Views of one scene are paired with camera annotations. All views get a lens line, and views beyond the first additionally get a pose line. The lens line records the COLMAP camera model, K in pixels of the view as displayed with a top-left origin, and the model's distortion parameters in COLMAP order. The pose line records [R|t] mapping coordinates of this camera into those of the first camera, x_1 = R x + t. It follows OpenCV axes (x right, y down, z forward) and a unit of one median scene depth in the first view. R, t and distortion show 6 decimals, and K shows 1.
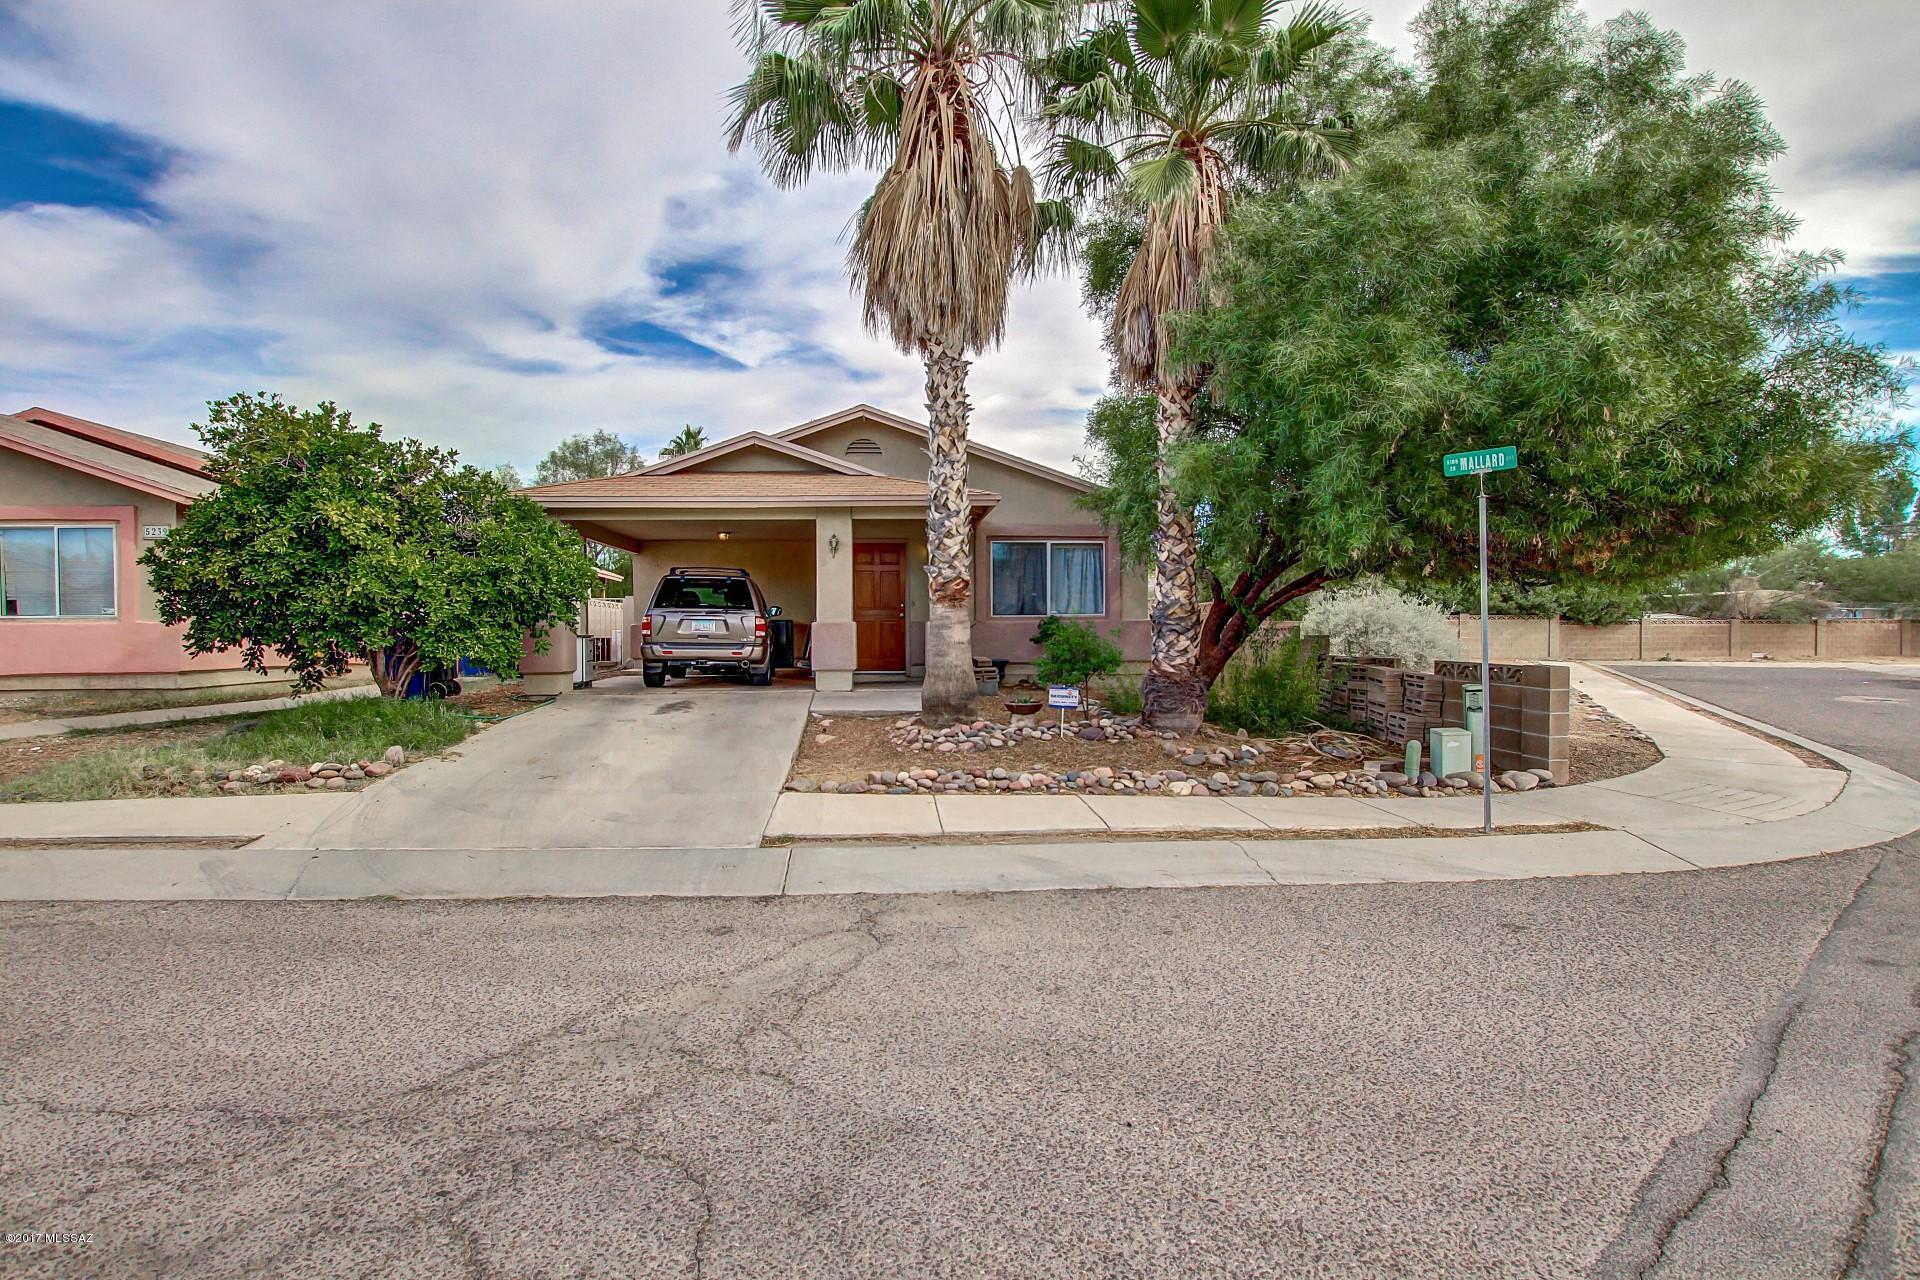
lens RADIAL K [[900.9, 0, 959.1], [0, 900.9, 635.1], [0, 0, 1]] dist [-0.026078, -0.000224]
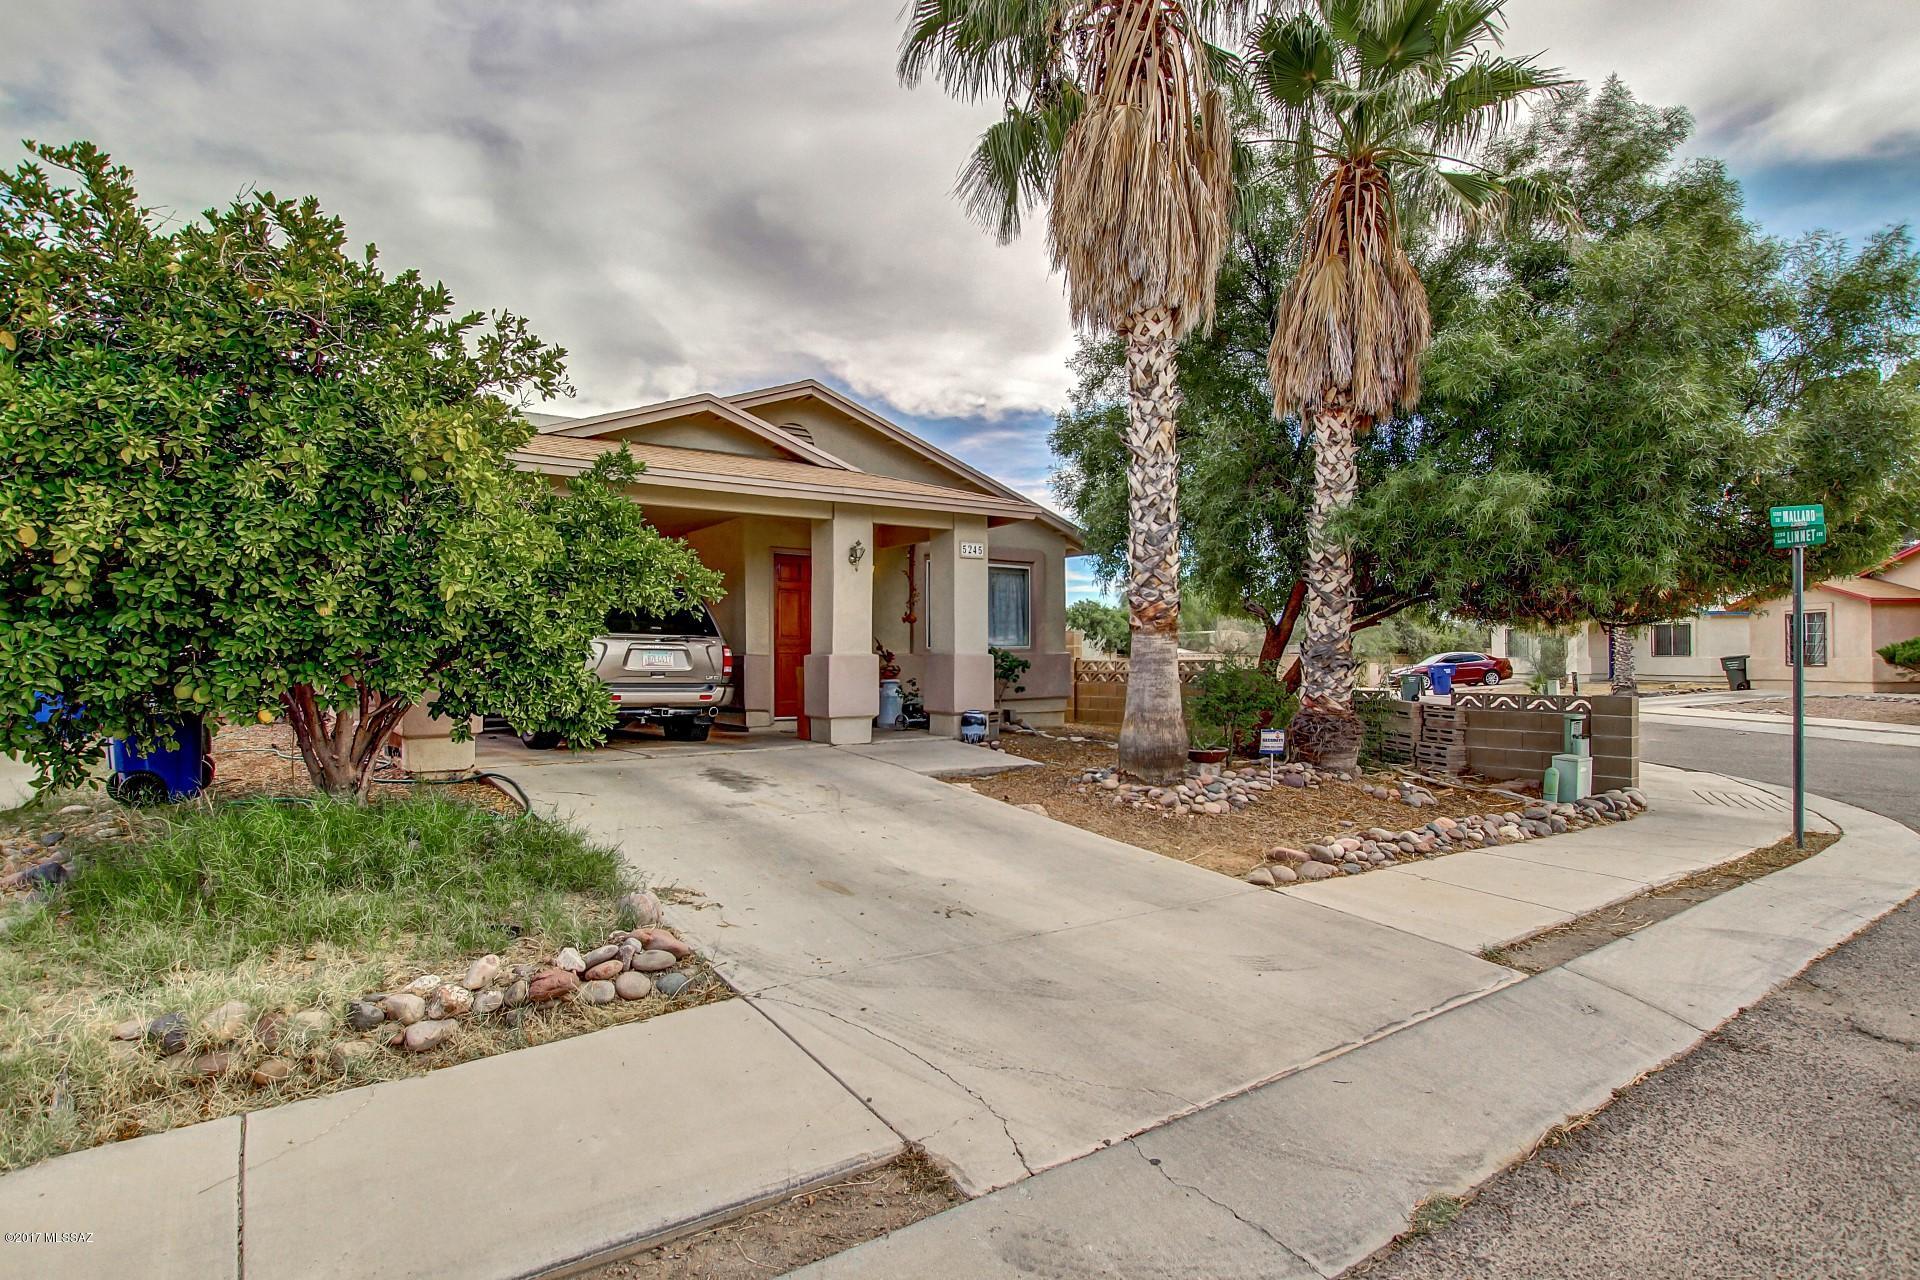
lens RADIAL K [[928.8, 0, 959.5], [0, 928.8, 636.9], [0, 0, 1]] dist [-0.023890, -0.000312]
pose [[0.872026, 0.014144, 0.489255, -0.447103], [0.001469, 0.999502, -0.031514, -0.003959], [-0.489458, 0.028200, 0.871571, 0.263757]]
